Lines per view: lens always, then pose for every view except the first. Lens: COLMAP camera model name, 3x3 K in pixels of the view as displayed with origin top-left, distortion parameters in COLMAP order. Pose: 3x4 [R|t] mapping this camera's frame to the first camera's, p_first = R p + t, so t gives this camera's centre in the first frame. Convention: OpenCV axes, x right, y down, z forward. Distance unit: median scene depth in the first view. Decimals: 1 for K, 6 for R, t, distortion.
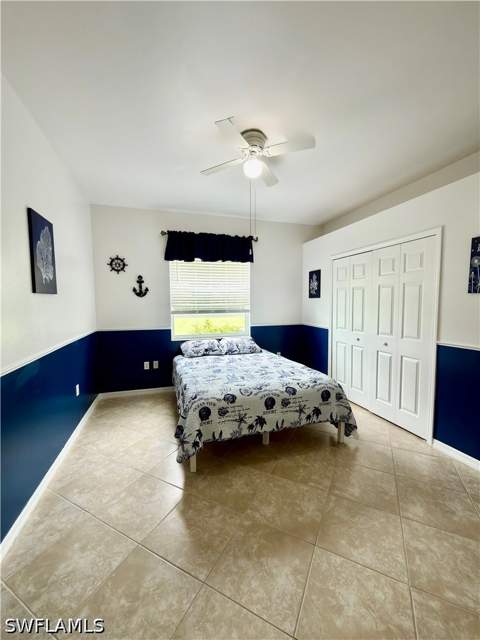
lens RADIAL K [[255.9, 0, 241.2], [0, 255.9, 320.7], [0, 0, 1]] dist [-0.001003, -0.000018]
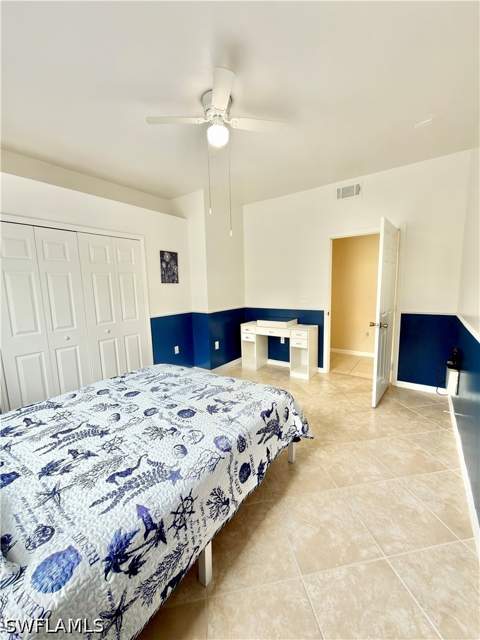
lens RADIAL K [[255.9, 0, 241.2], [0, 255.9, 320.7], [0, 0, 1]] dist [-0.001003, -0.000018]
pose [[-0.599826, -0.087242, 0.795360, -0.712303], [0.082992, 0.981893, 0.170292, -0.098261], [-0.795814, 0.168154, -0.581725, 1.454185]]
